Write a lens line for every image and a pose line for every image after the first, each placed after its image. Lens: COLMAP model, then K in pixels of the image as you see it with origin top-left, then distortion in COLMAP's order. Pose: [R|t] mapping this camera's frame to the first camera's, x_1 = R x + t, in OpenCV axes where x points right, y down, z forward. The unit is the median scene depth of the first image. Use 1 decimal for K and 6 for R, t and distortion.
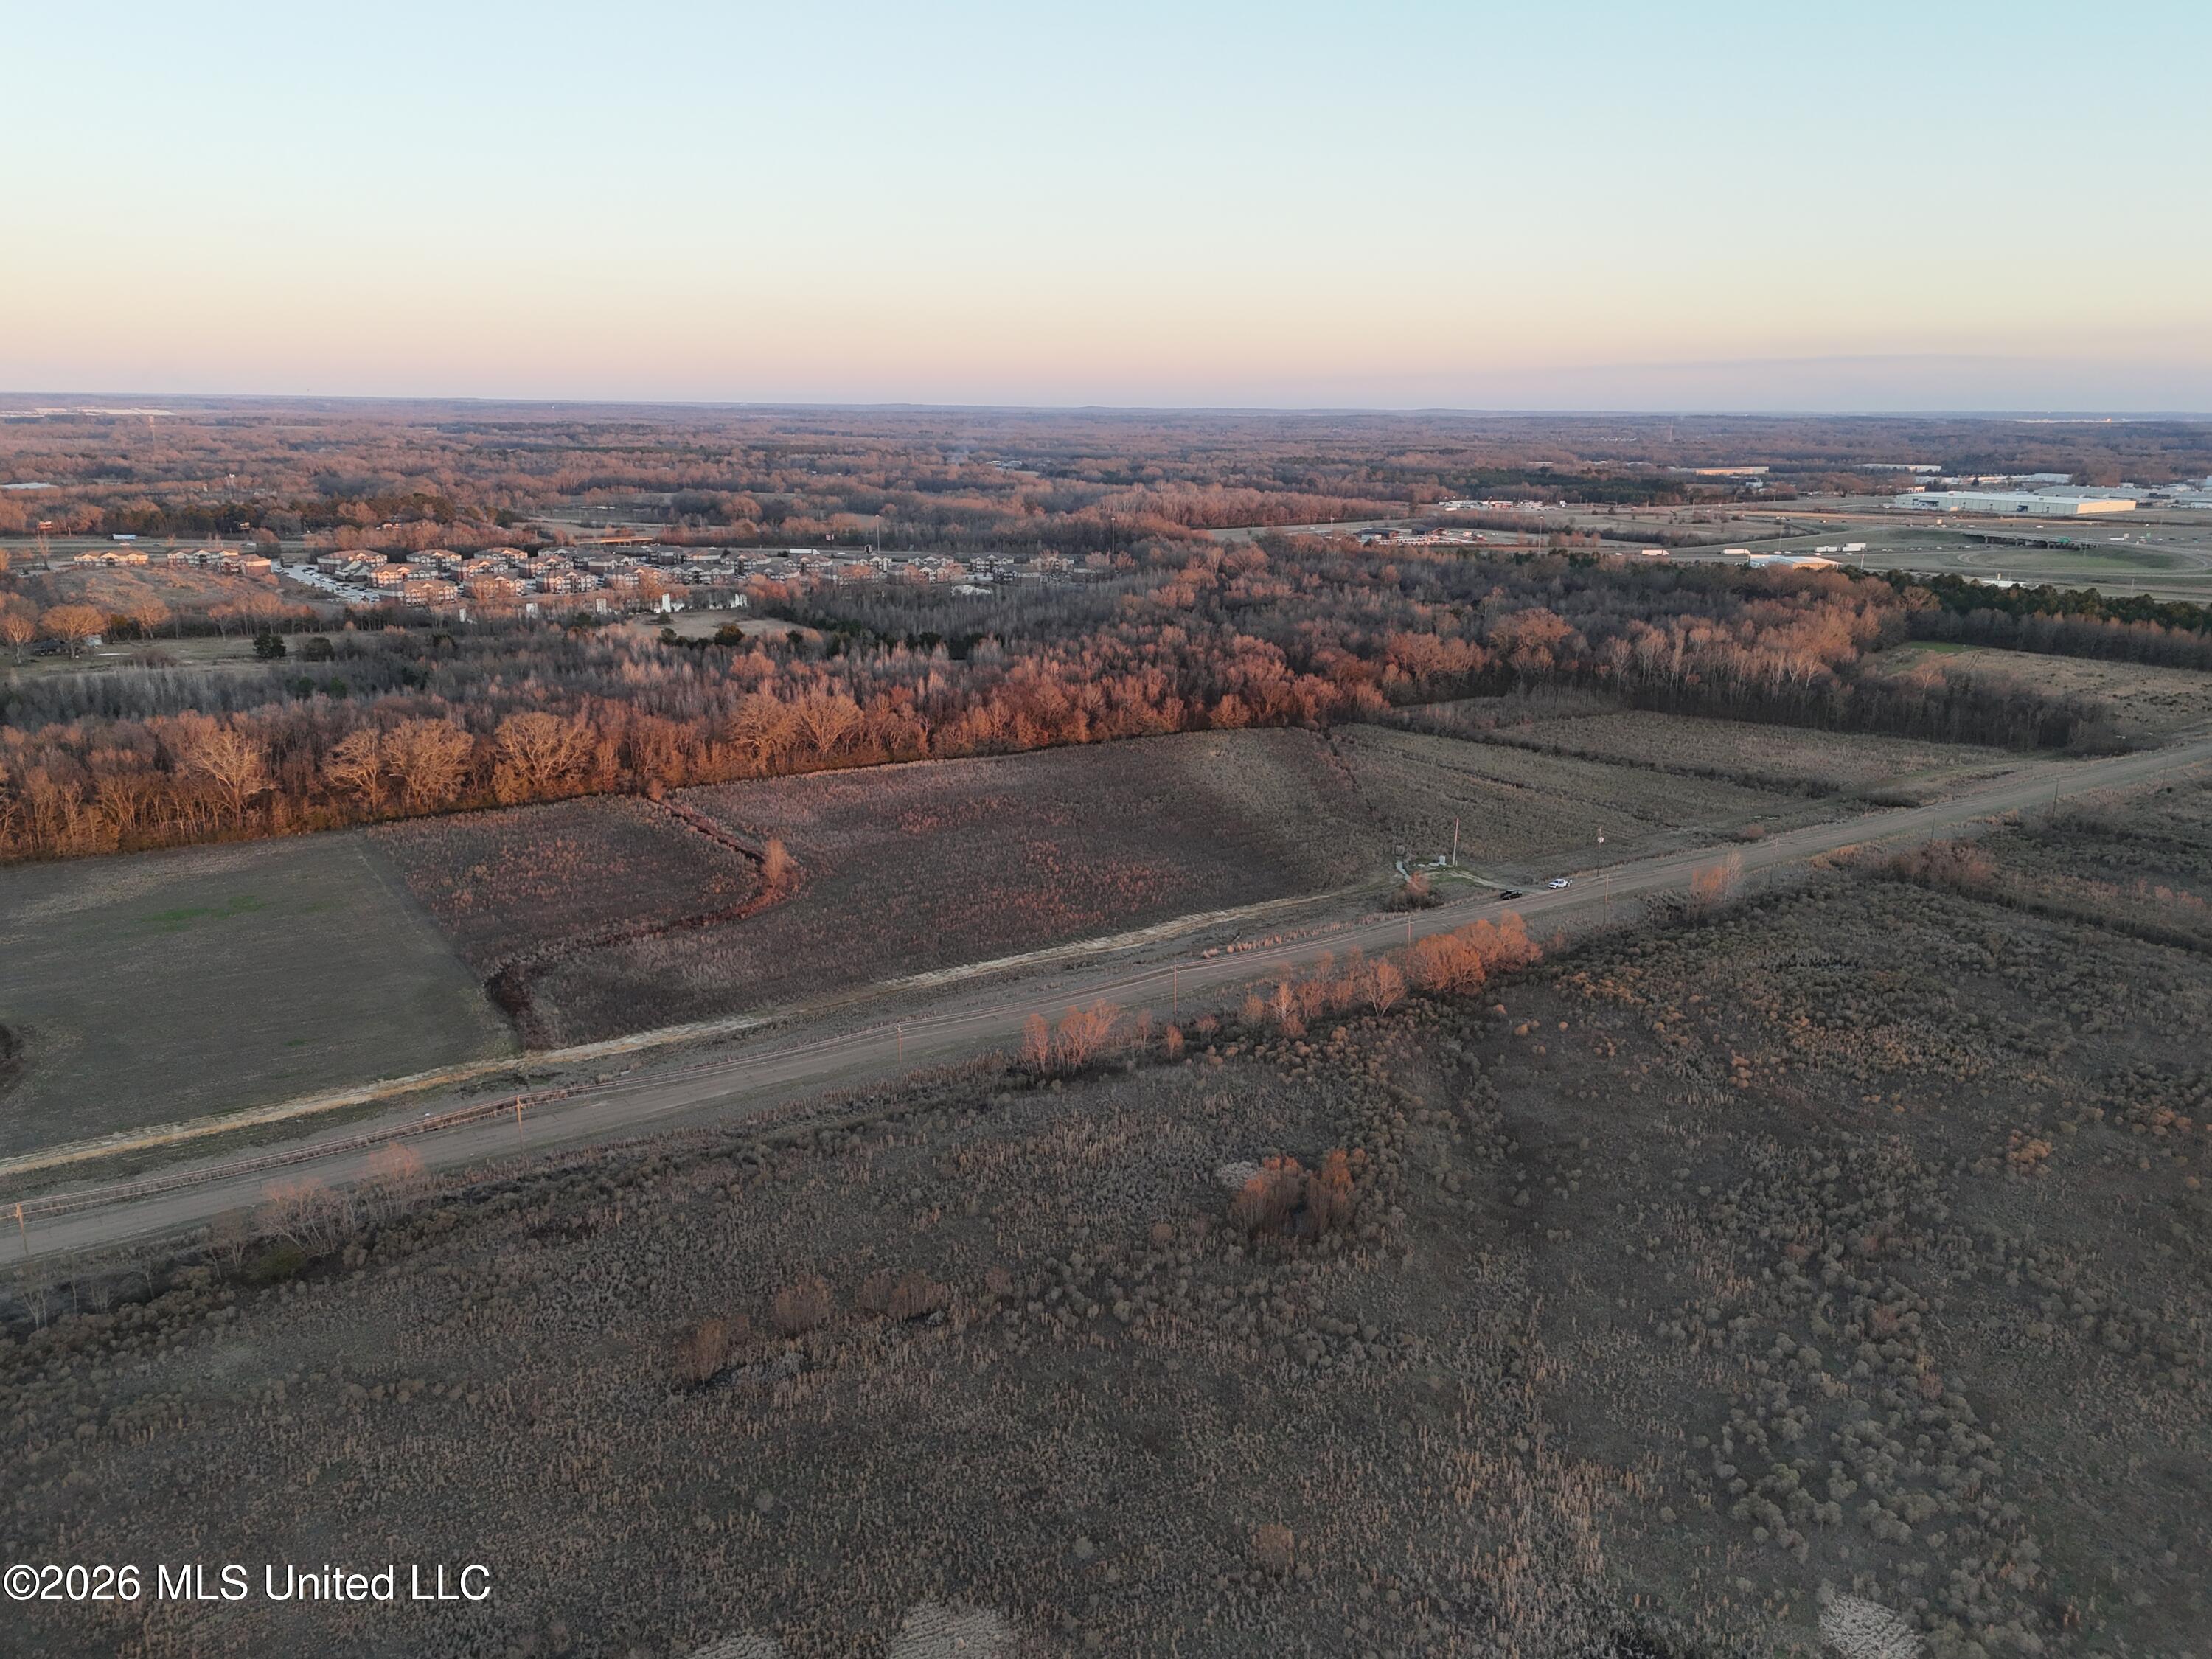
lens RADIAL K [[1620.1, 0, 1107.0], [0, 1620.1, 841.2], [0, 0, 1]] dist [0.077675, -0.071054]
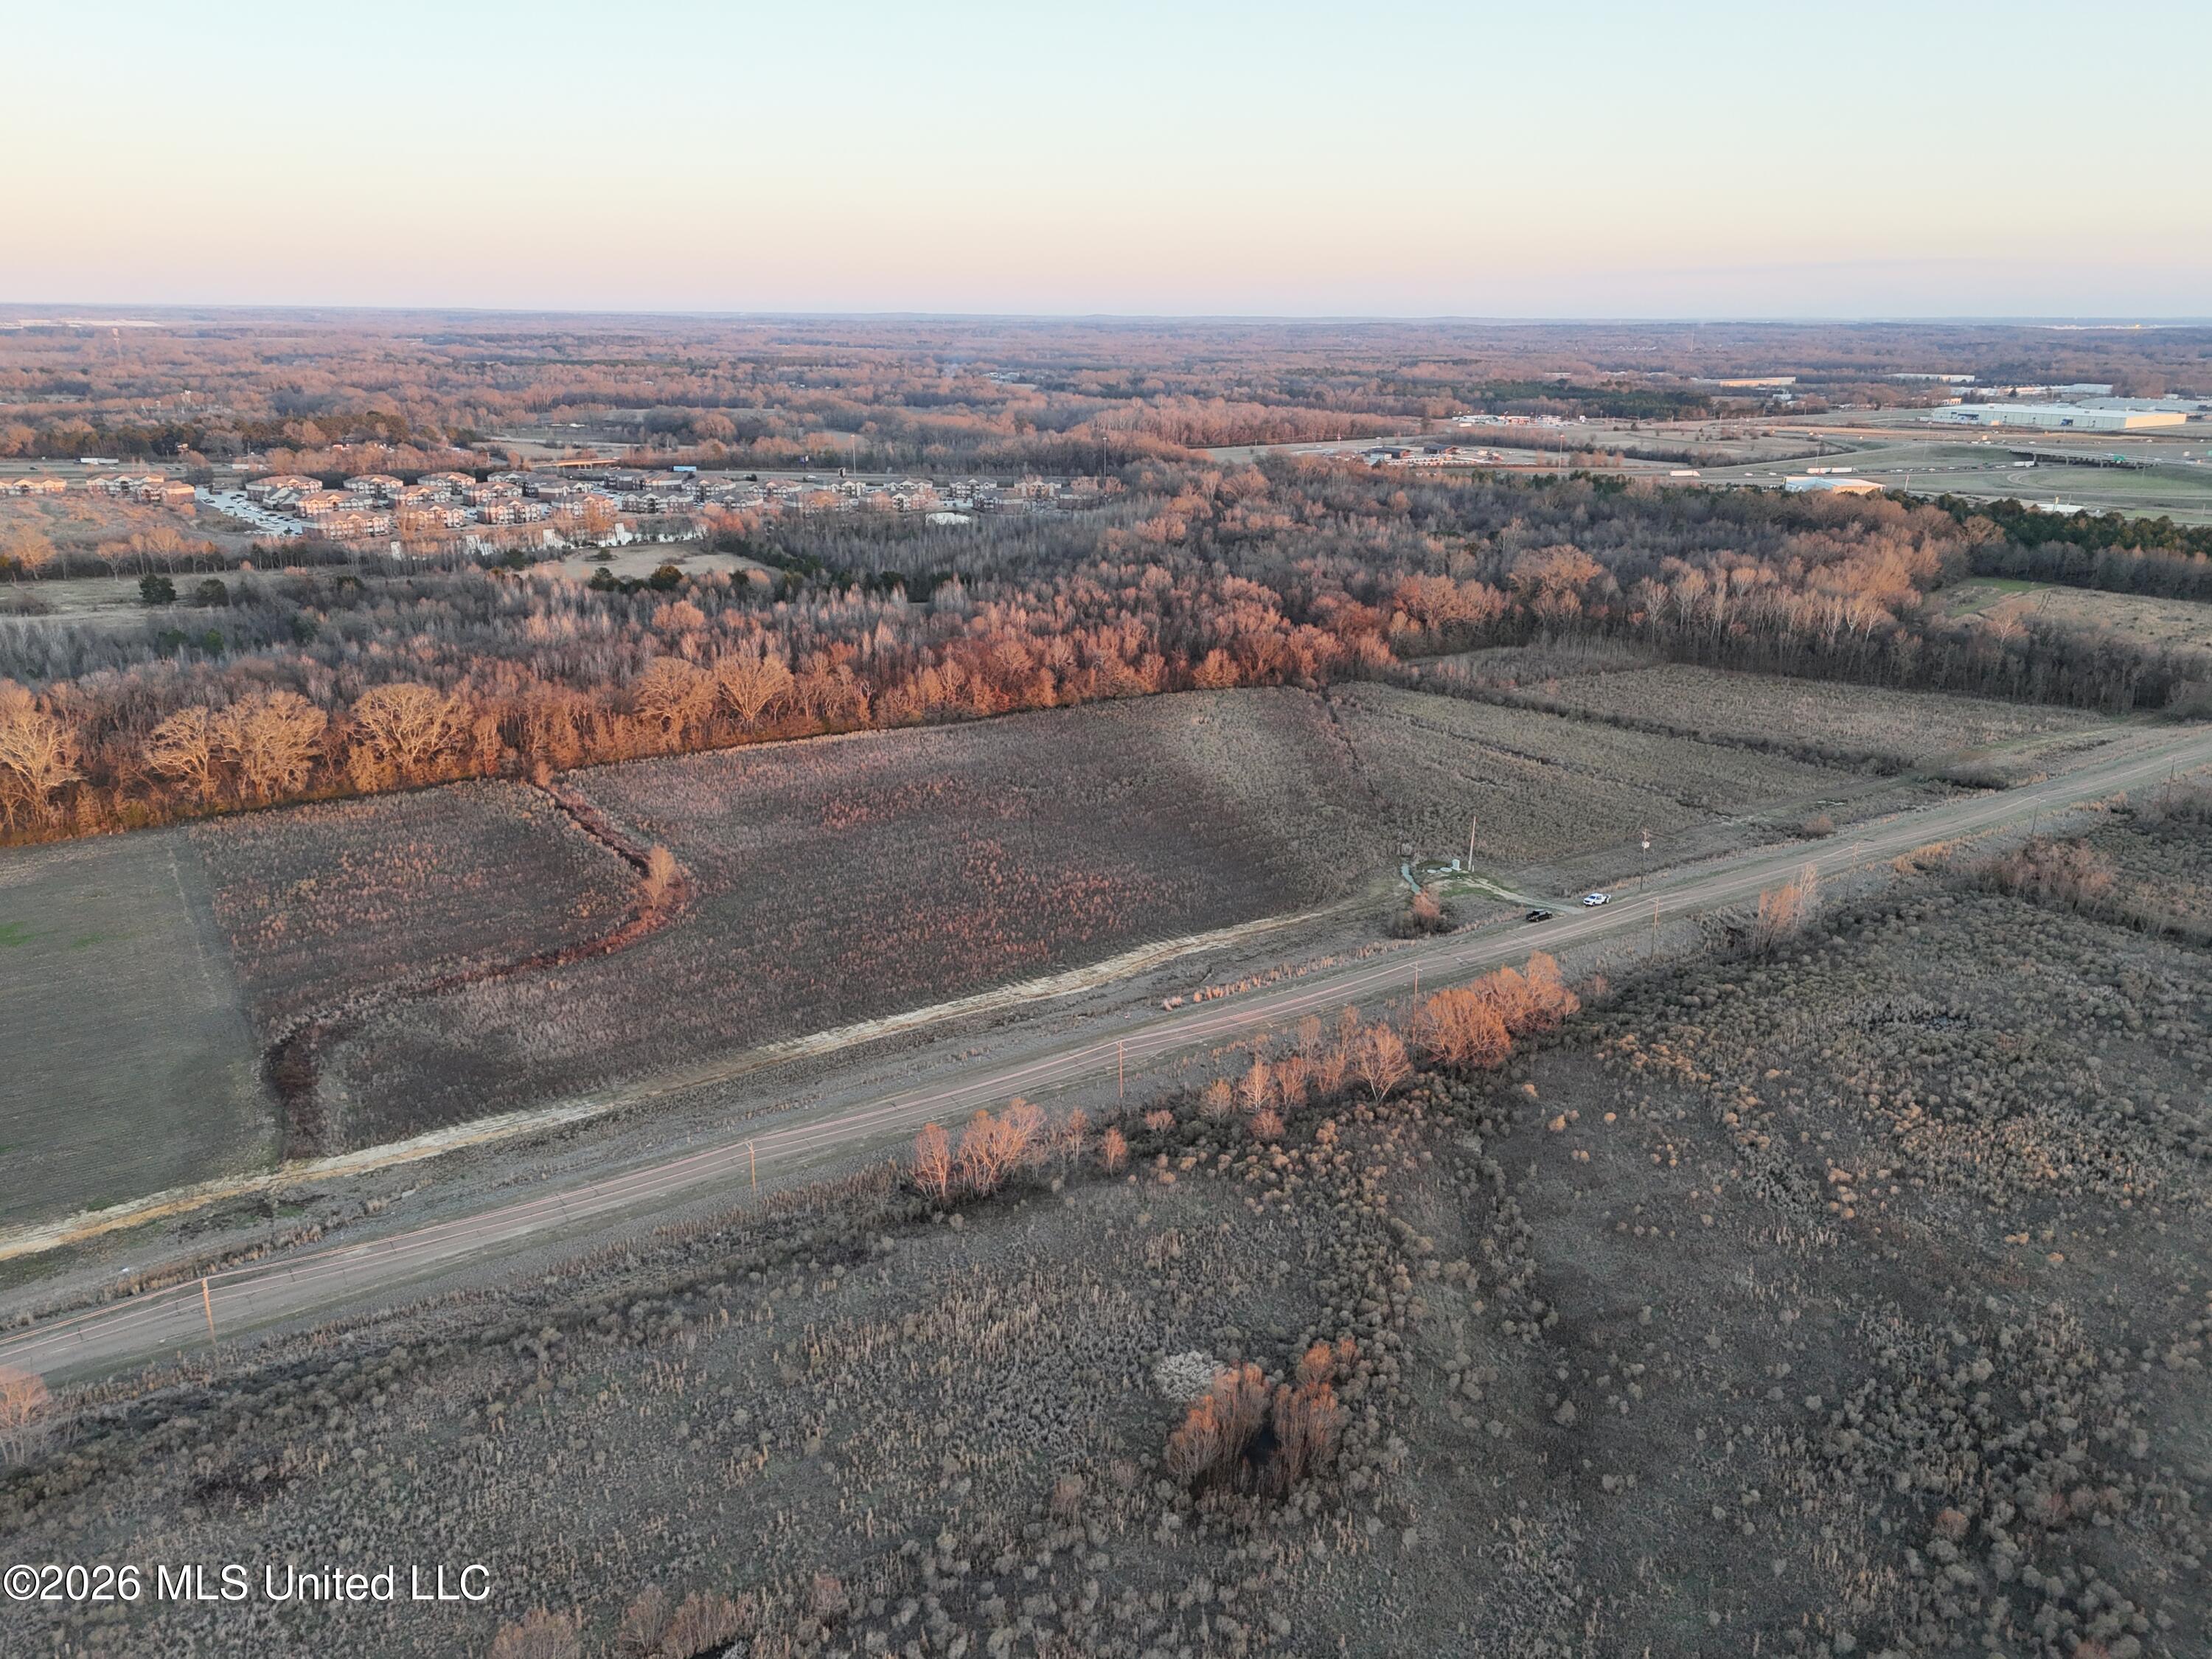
lens RADIAL K [[1620.1, 0, 1106.8], [0, 1620.1, 840.3], [0, 0, 1]] dist [0.077675, -0.071054]
pose [[0.999986, -0.000964, -0.005124, 0.021363], [0.001222, 0.998719, 0.050576, -0.033194], [0.005069, -0.050581, 0.998707, 0.114939]]
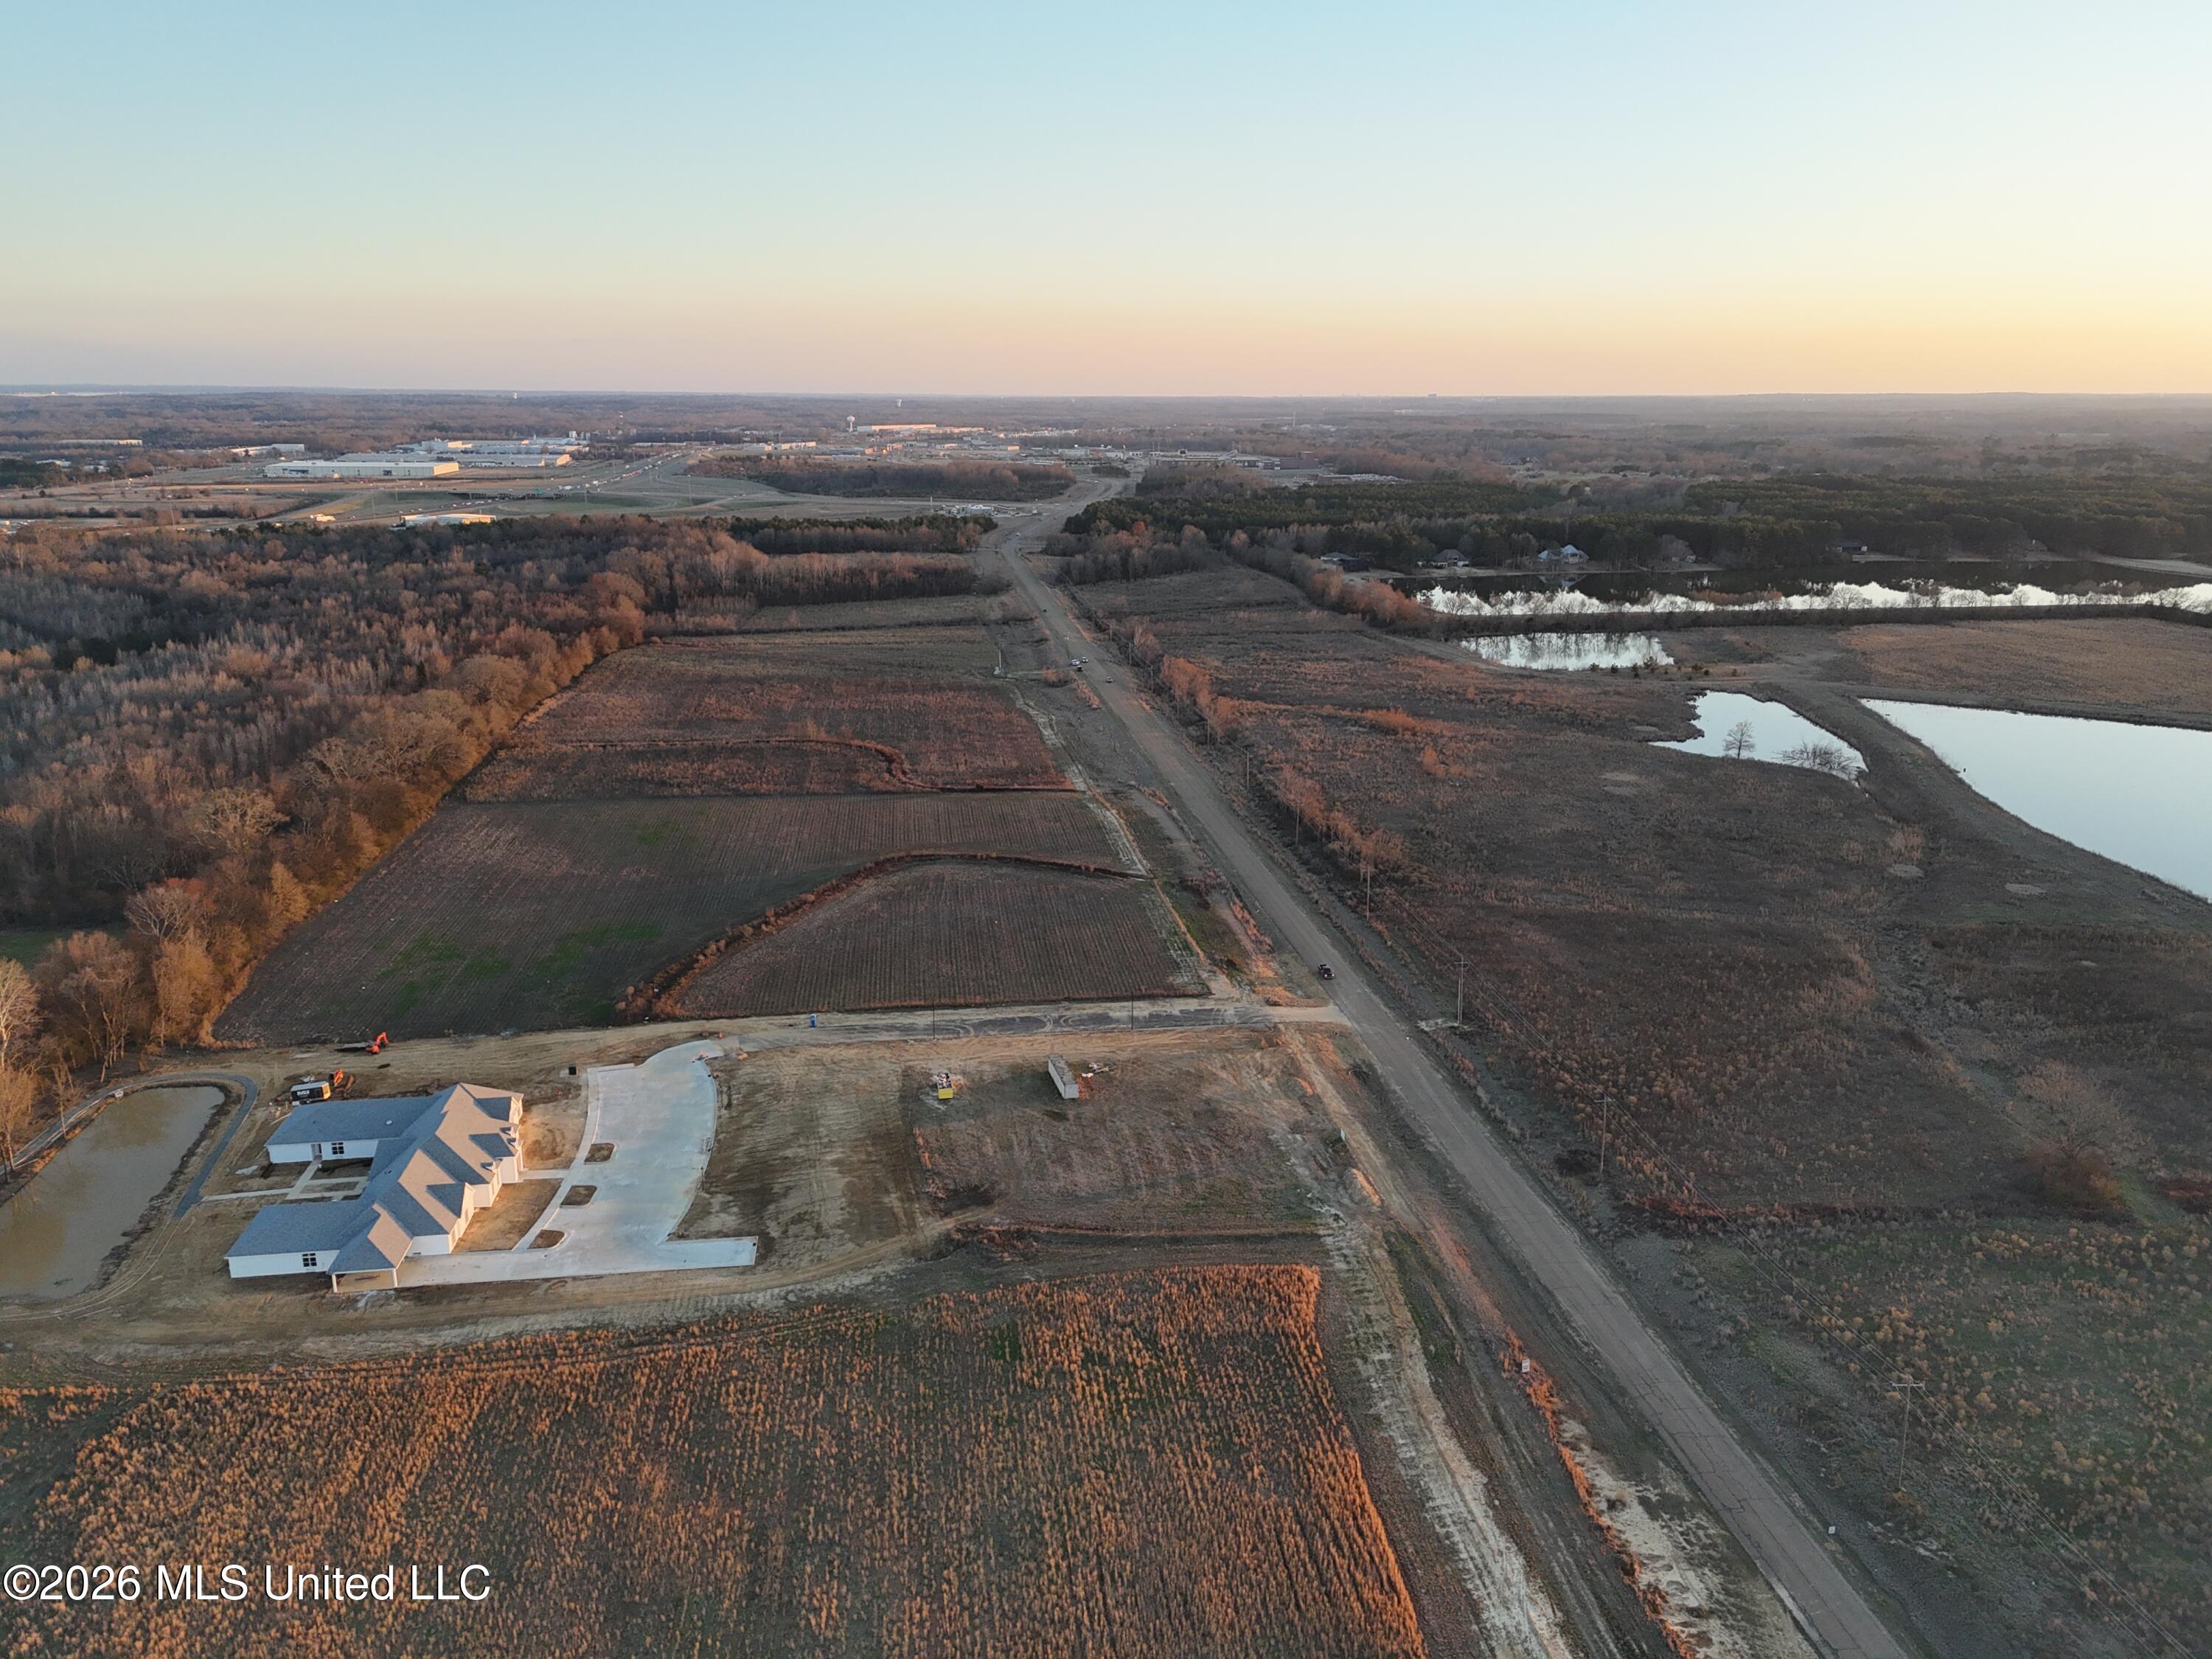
lens RADIAL K [[1620.1, 0, 1110.3], [0, 1620.1, 828.5], [0, 0, 1]] dist [0.077675, -0.071054]
pose [[0.444059, -0.242972, 0.862424, -0.928282], [0.235398, 0.960354, 0.149356, -0.039274], [-0.864522, 0.136690, 0.483650, 0.082919]]
